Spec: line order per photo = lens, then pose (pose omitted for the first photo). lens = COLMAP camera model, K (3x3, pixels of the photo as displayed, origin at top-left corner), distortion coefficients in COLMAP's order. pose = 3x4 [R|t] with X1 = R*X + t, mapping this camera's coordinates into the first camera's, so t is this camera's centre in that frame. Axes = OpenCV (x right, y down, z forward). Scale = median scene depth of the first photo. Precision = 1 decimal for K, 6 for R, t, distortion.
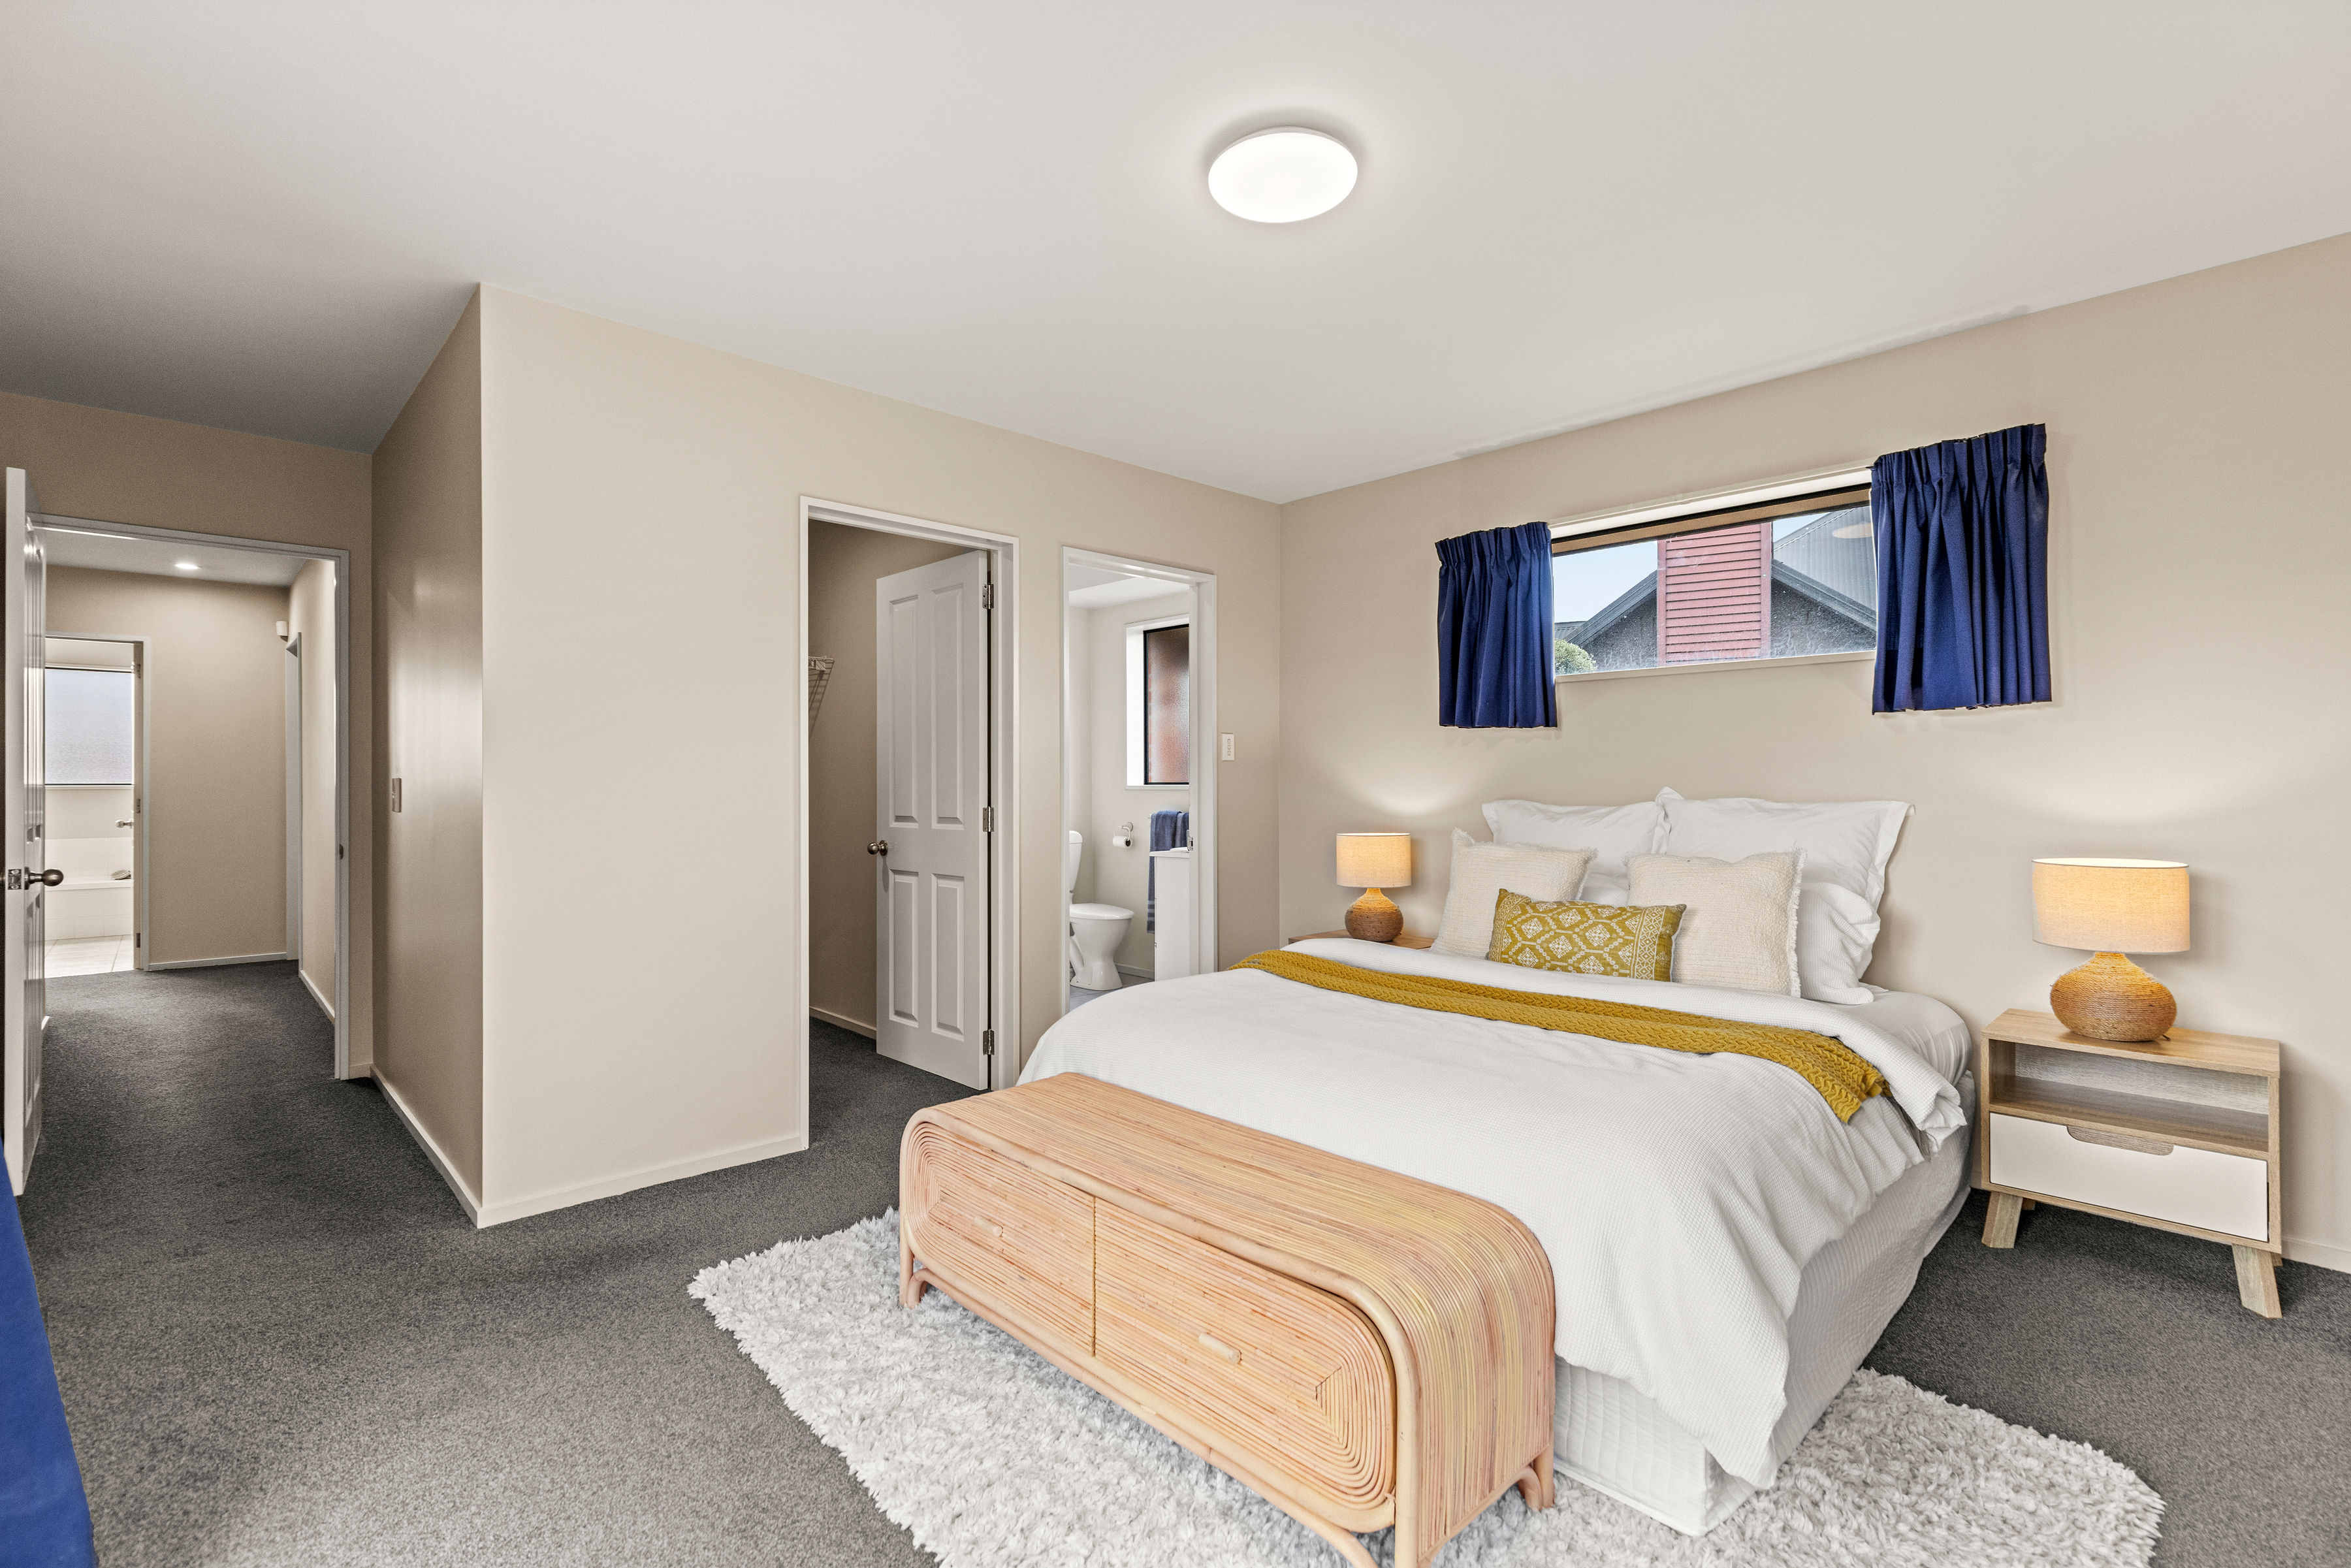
lens RADIAL K [[1076.6, 0, 1181.2], [0, 1076.6, 782.7], [0, 0, 1]] dist [0.001638, 0.000186]
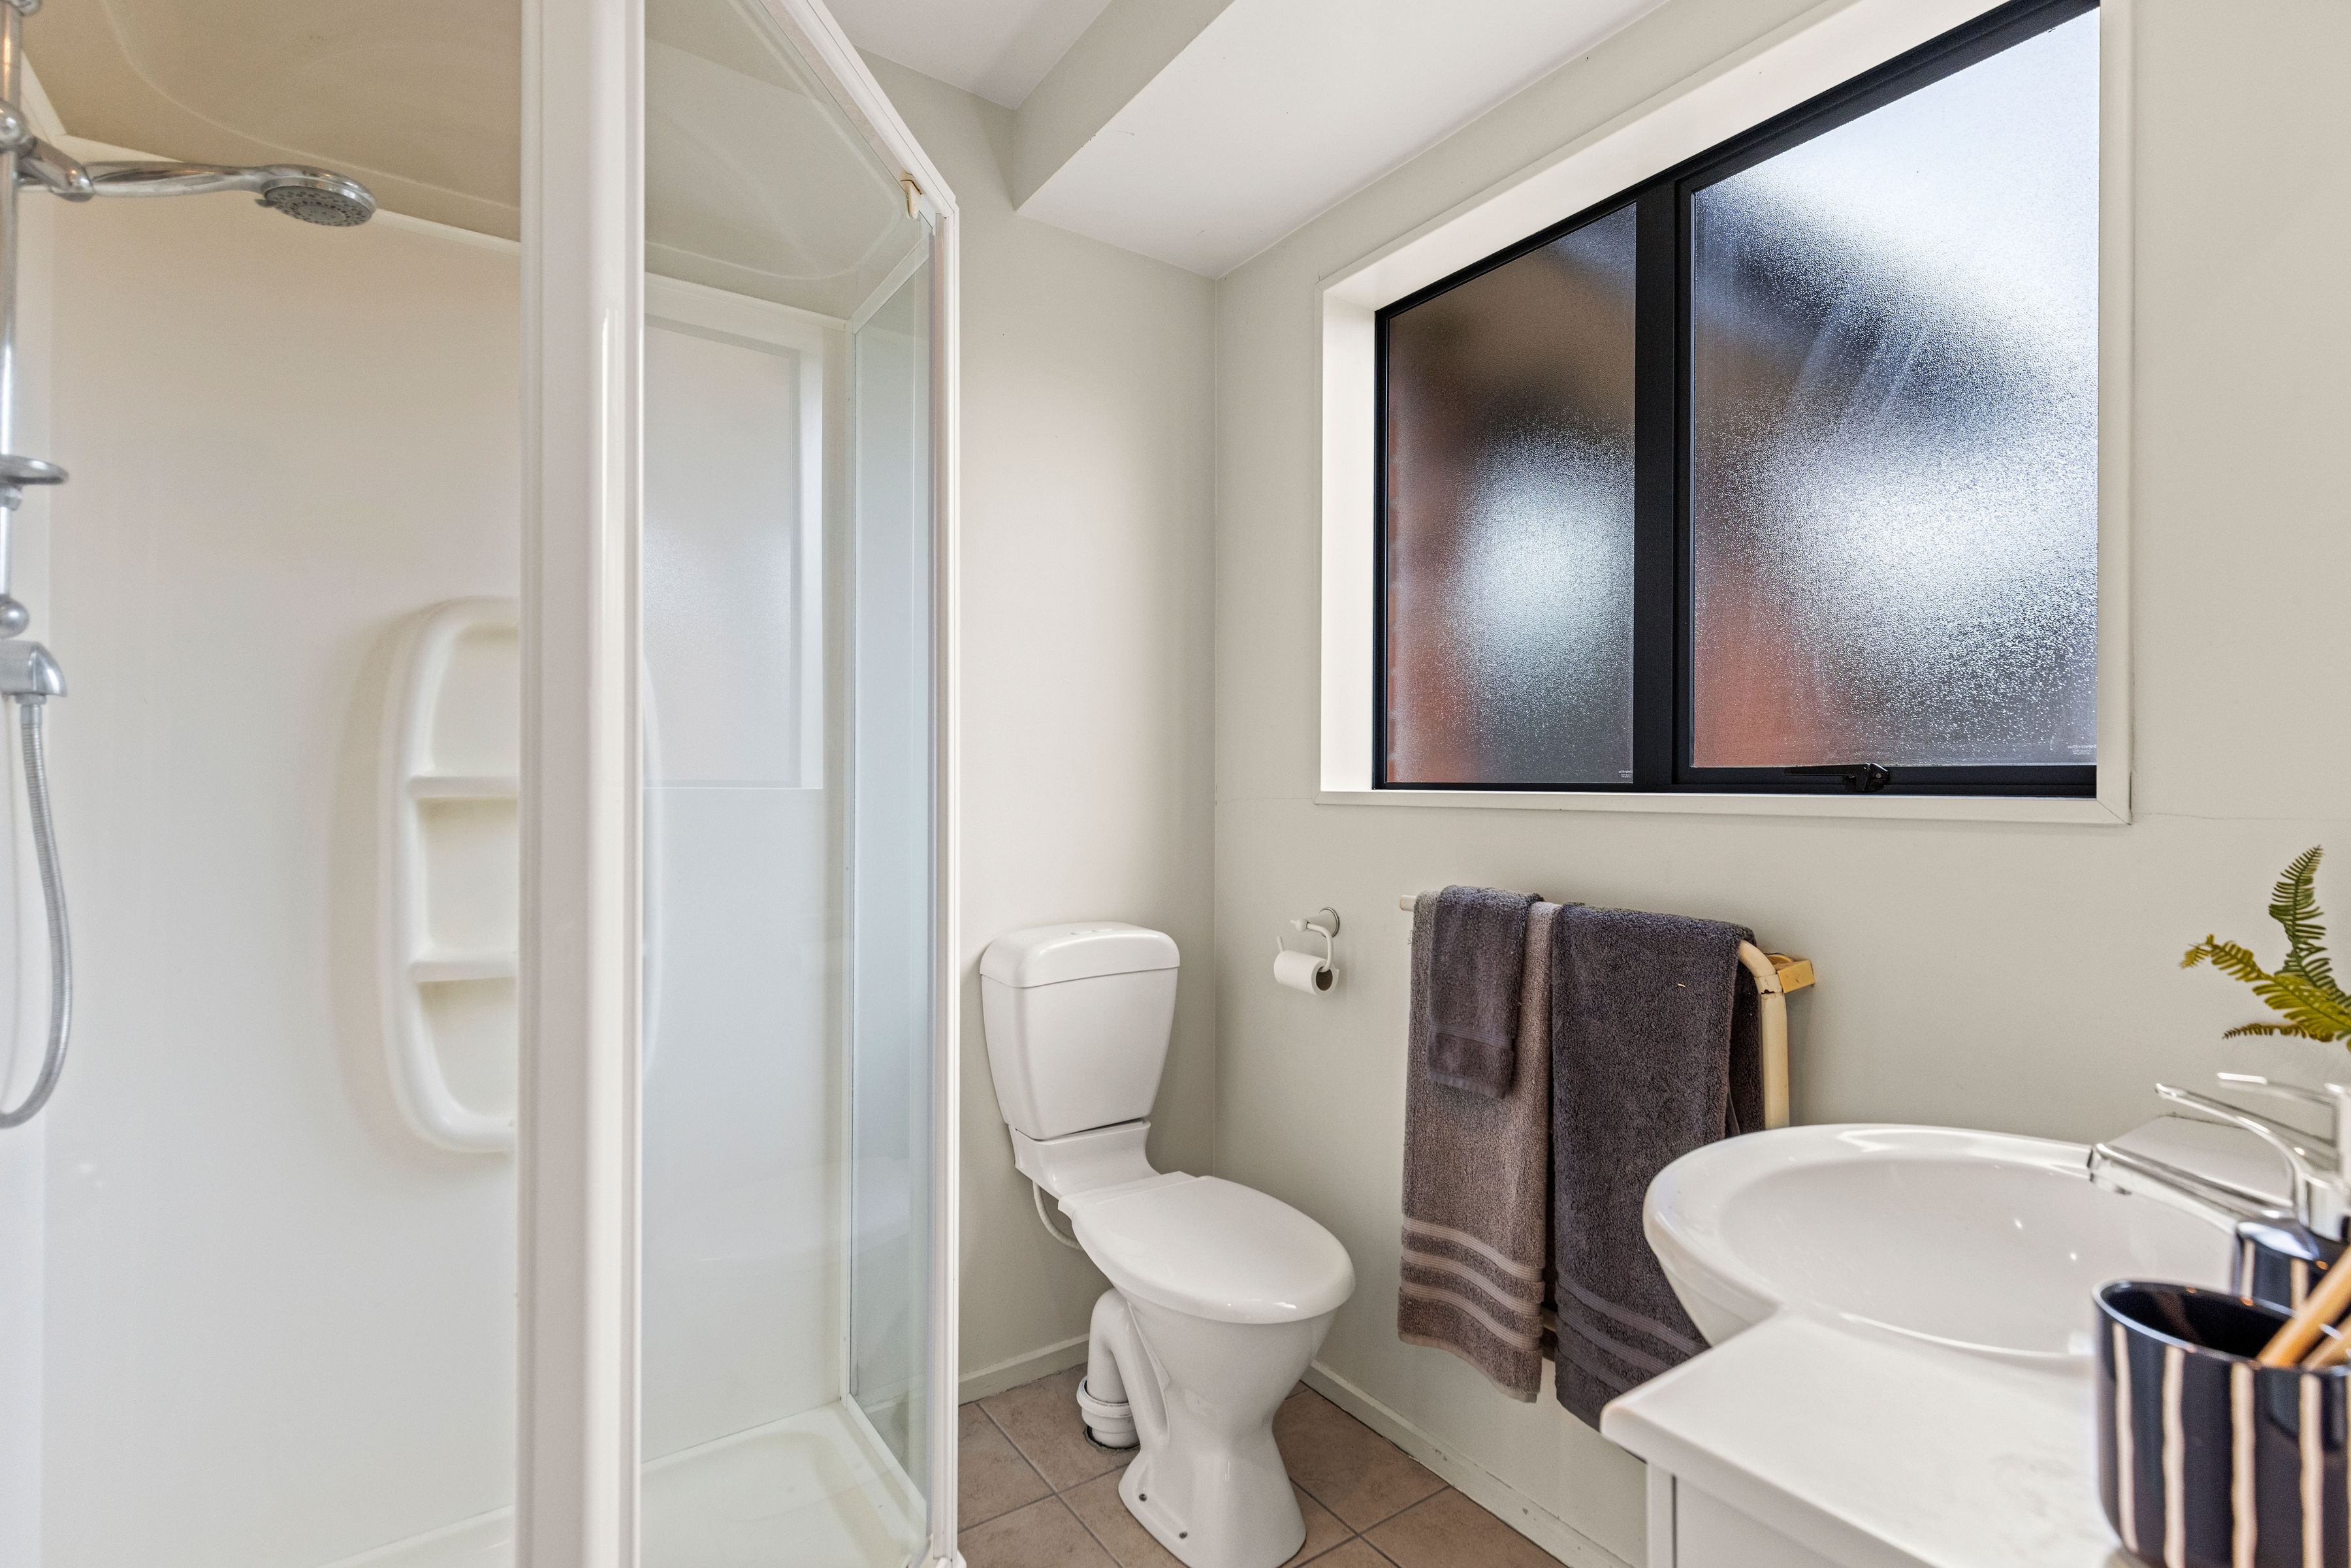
lens RADIAL K [[1076.6, 0, 1167.3], [0, 1076.6, 781.7], [0, 0, 1]] dist [0.001638, 0.000186]
pose [[0.988459, 0.014498, -0.150796, -0.047194], [-0.013908, 0.999891, 0.004966, -0.001031], [0.150852, -0.002811, 0.988552, 0.672927]]
